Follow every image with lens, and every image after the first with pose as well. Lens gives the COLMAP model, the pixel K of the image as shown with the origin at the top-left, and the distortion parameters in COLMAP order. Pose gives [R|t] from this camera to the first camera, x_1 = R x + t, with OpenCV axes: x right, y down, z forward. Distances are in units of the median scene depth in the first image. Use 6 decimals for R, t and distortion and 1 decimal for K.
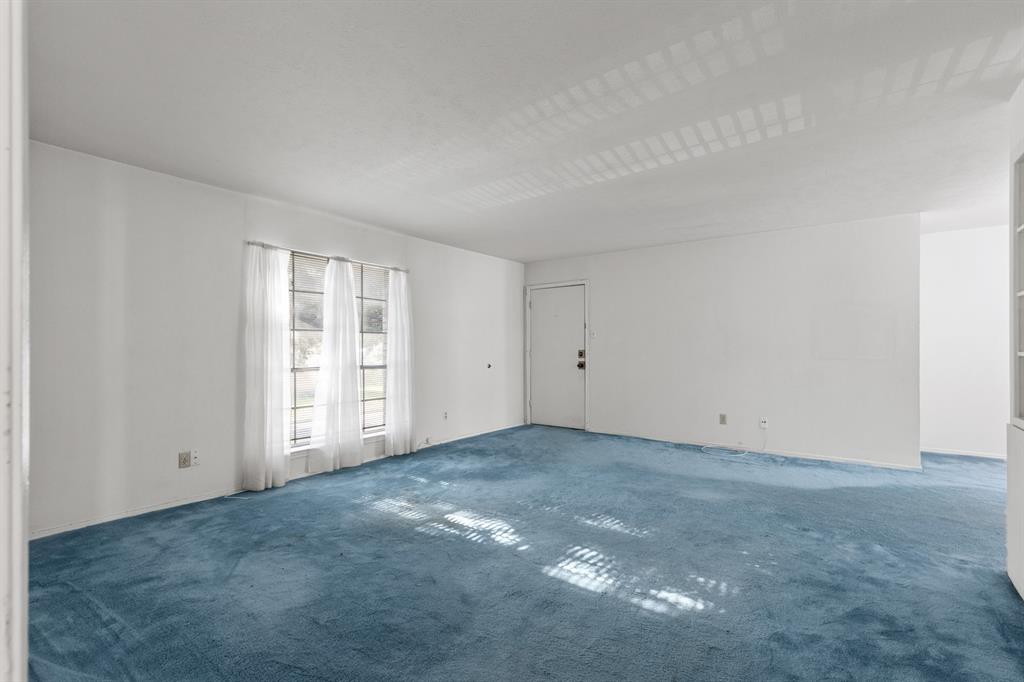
lens RADIAL K [[462.0, 0, 510.6], [0, 462.0, 350.6], [0, 0, 1]] dist [0.007654, -0.000199]
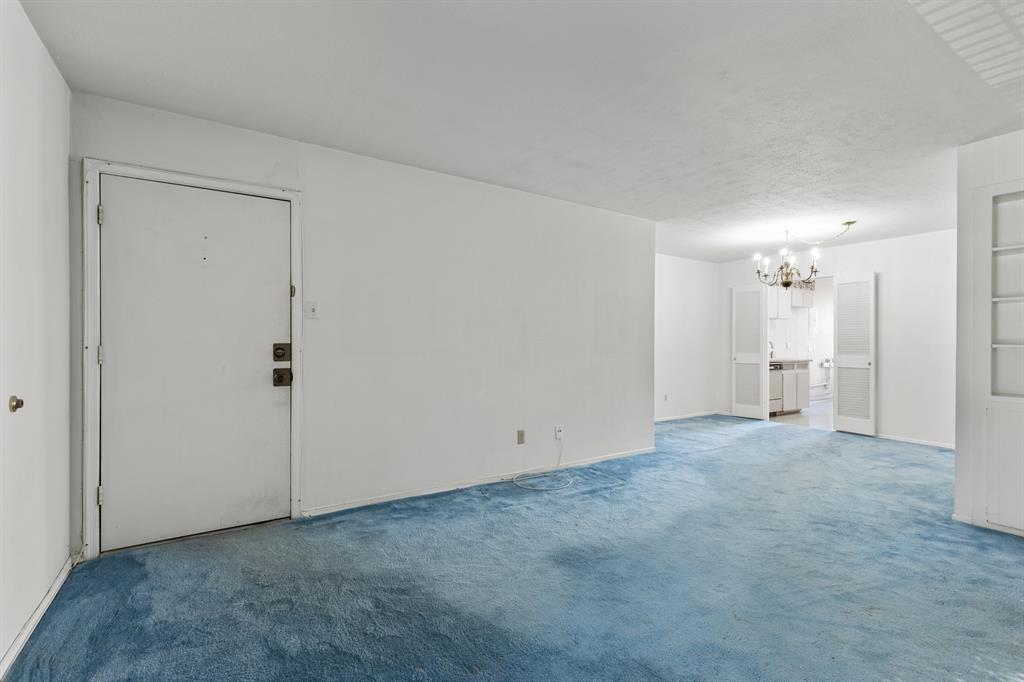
lens RADIAL K [[462.0, 0, 519.6], [0, 462.0, 343.6], [0, 0, 1]] dist [0.007654, -0.000199]
pose [[0.342938, -0.001369, 0.939357, -0.326027], [0.001807, 0.999998, 0.000798, -0.002266], [-0.939356, 0.001424, 0.342940, 1.041902]]
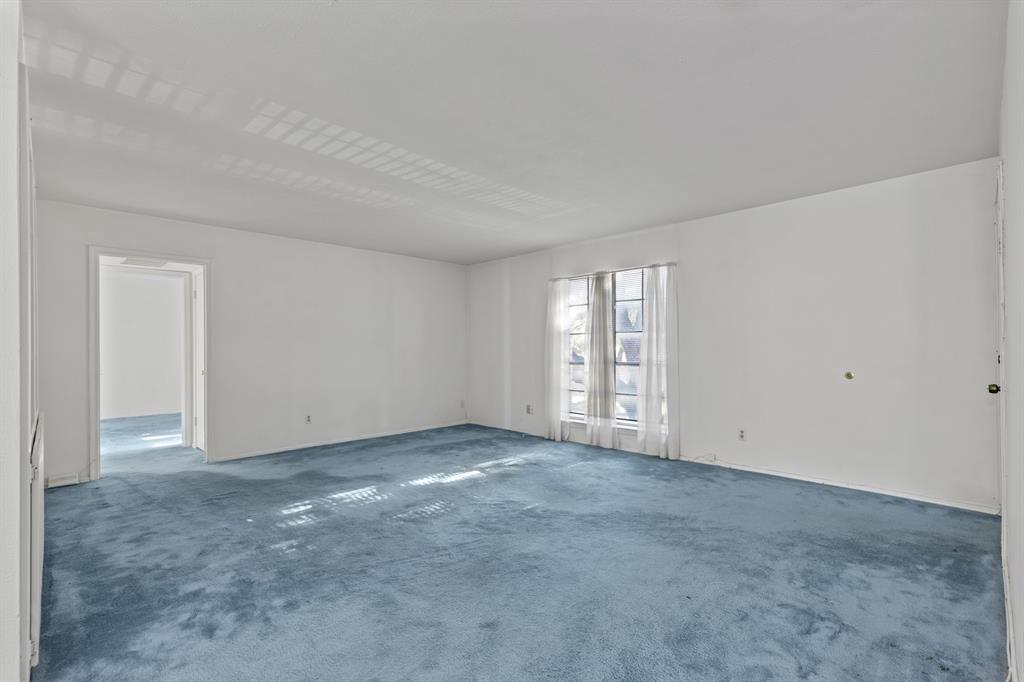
lens RADIAL K [[462.0, 0, 512.6], [0, 462.0, 347.6], [0, 0, 1]] dist [0.007654, -0.000199]
pose [[-0.161051, -0.001182, -0.986945, 0.980704], [0.003133, 0.999994, -0.001709, -0.003338], [0.986941, -0.003367, -0.161047, 1.096071]]
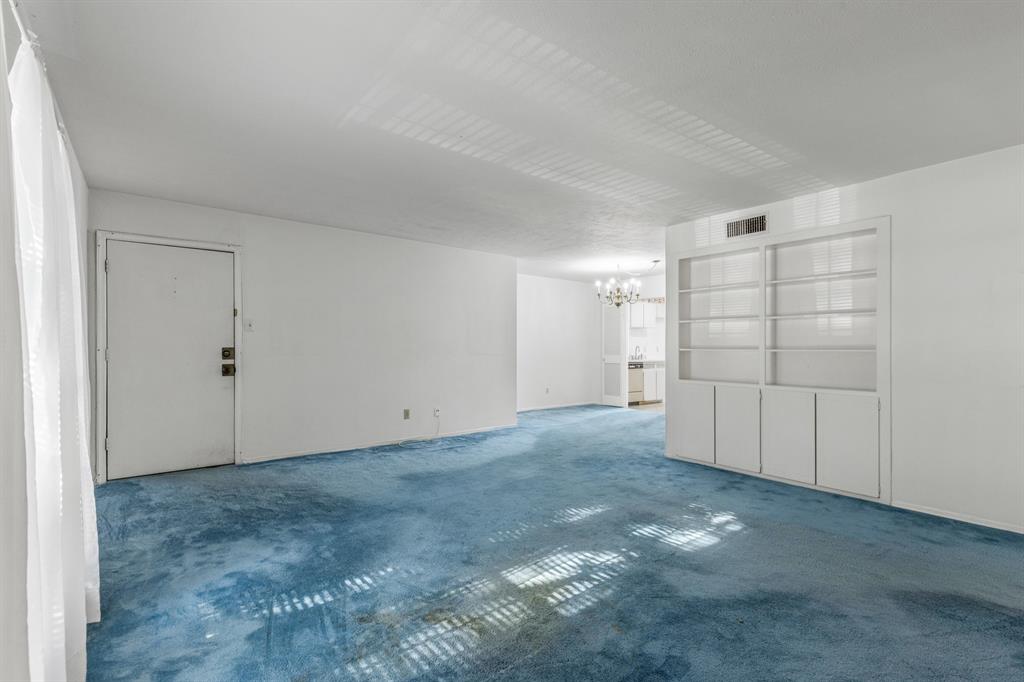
lens RADIAL K [[462.0, 0, 516.3], [0, 462.0, 349.4], [0, 0, 1]] dist [0.007654, -0.000199]
pose [[0.257956, -0.005168, 0.966143, -0.666153], [0.001084, 0.999987, 0.005060, -0.003053], [-0.966156, -0.000258, 0.257958, 0.687608]]
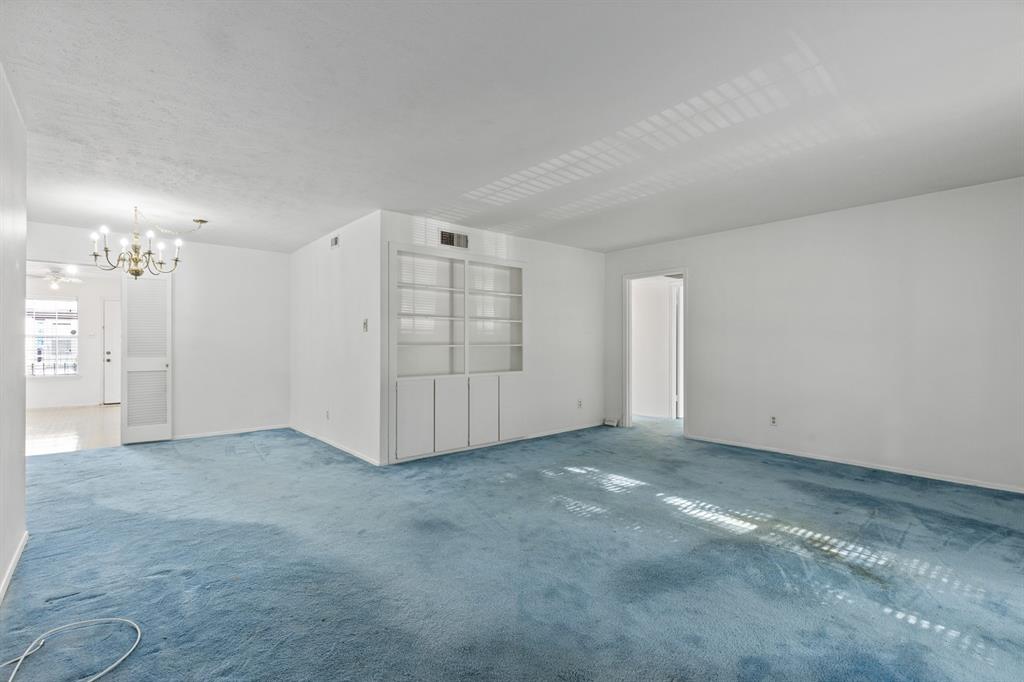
lens RADIAL K [[462.0, 0, 506.4], [0, 462.0, 343.6], [0, 0, 1]] dist [0.007654, -0.000199]
pose [[-0.972816, 0.001143, 0.231576, 0.101745], [0.002710, 0.999976, 0.006450, -0.008911], [-0.231563, 0.006903, -0.972795, 1.652558]]
